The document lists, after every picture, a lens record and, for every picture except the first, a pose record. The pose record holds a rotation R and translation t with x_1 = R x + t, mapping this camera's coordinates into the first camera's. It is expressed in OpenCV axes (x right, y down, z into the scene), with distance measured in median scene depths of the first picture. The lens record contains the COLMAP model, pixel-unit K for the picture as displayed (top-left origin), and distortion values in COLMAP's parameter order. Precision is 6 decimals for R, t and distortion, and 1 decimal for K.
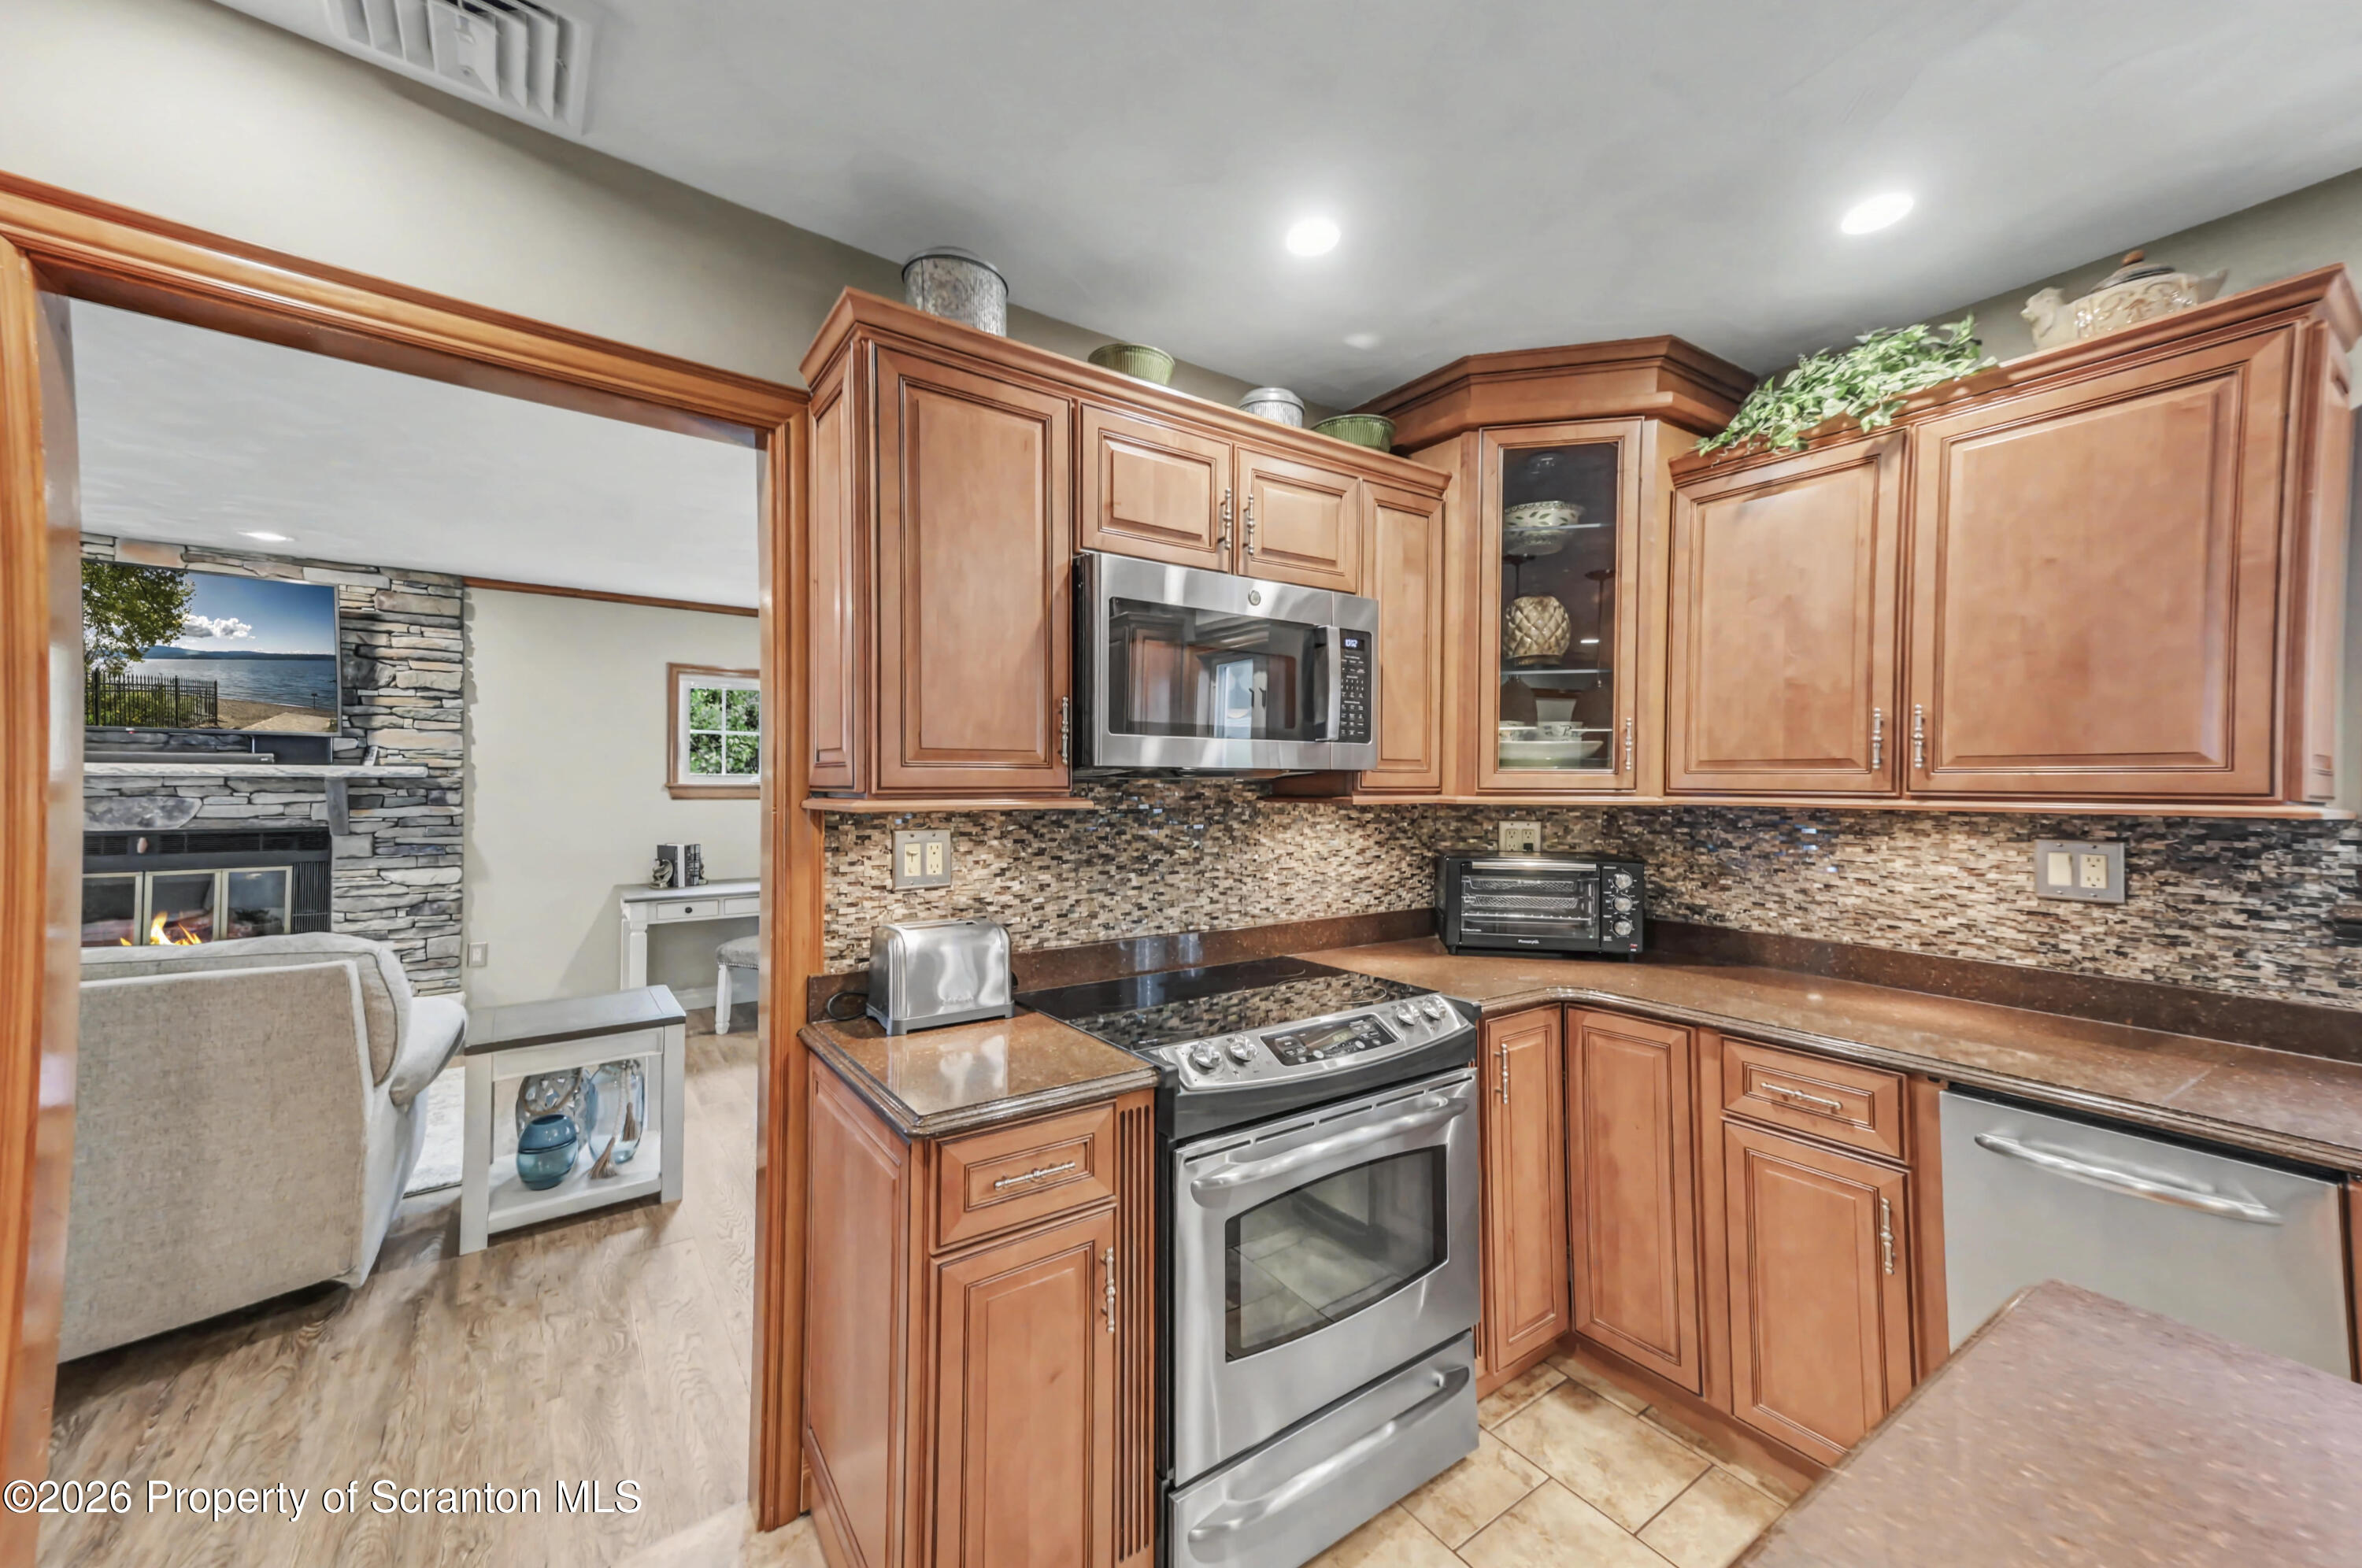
lens RADIAL K [[909.7, 0, 1189.3], [0, 909.7, 787.1], [0, 0, 1]] dist [0.053692, 0.000560]
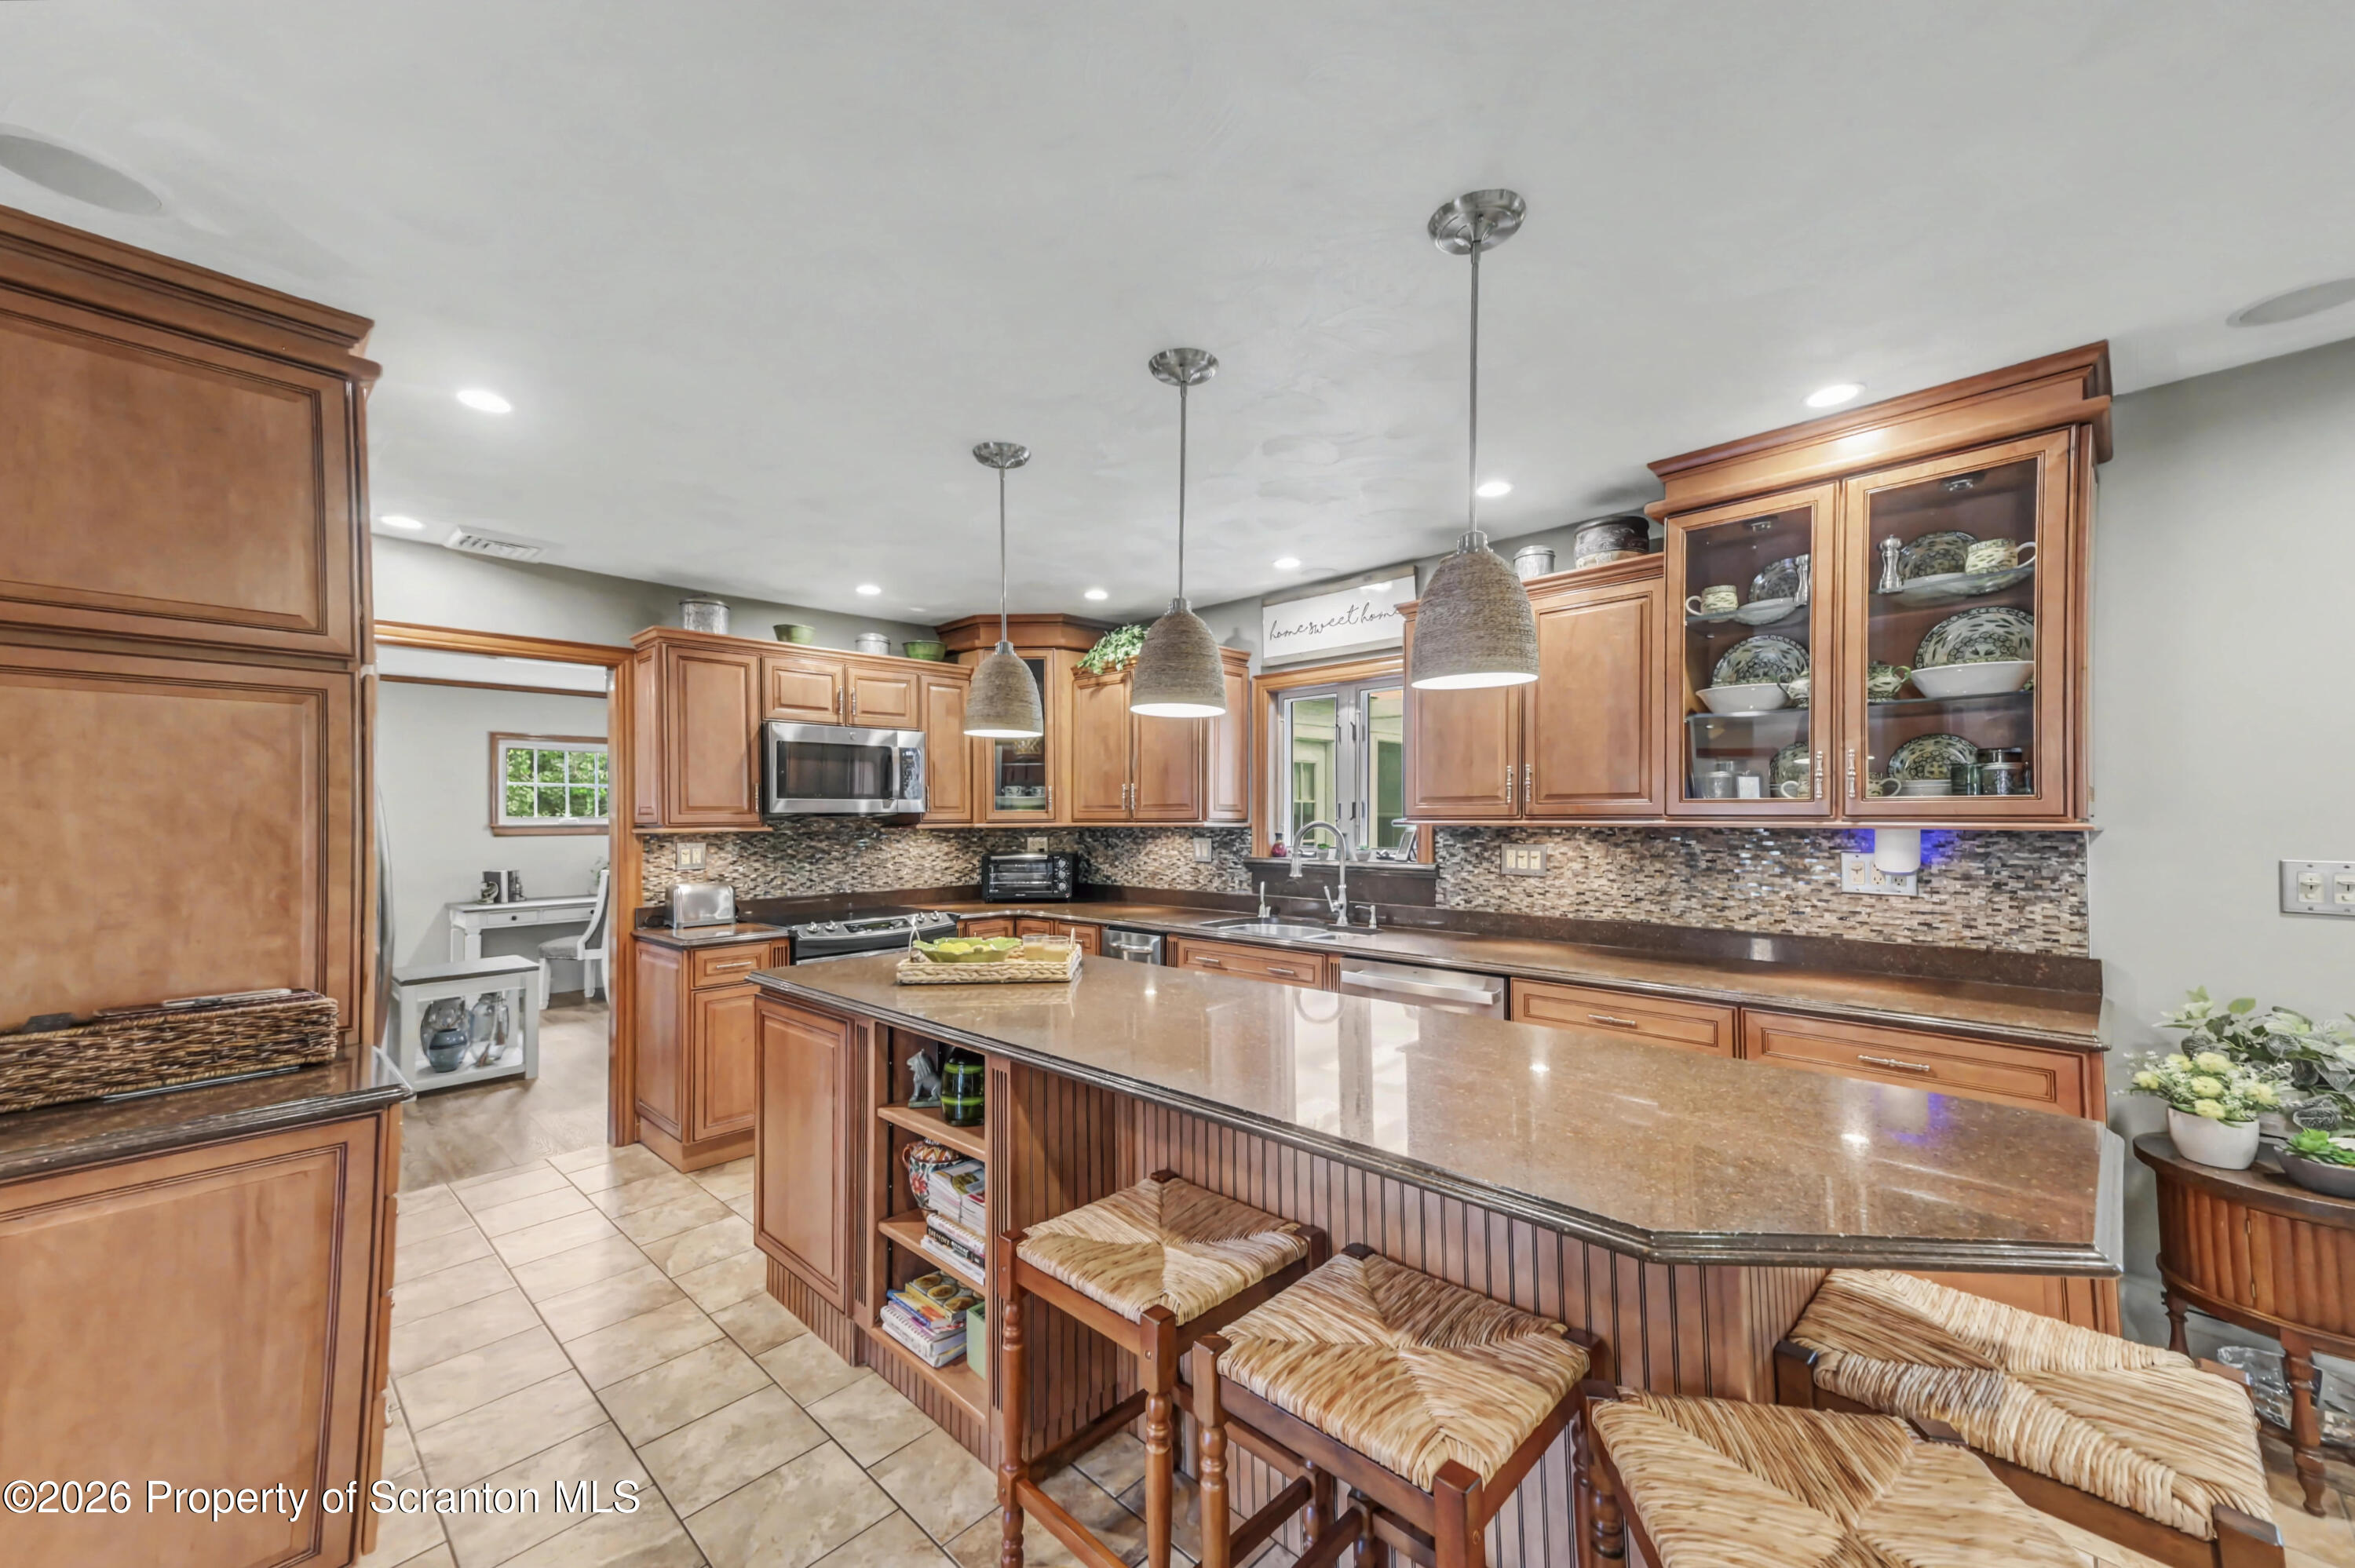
lens RADIAL K [[923.9, 0, 1176.8], [0, 923.9, 811.4], [0, 0, 1]] dist [0.058201, 0.000198]
pose [[0.985629, -0.011305, 0.168548, 0.283009], [0.013146, 0.999865, -0.009813, 0.006177], [-0.168415, 0.011888, 0.985645, -0.838165]]
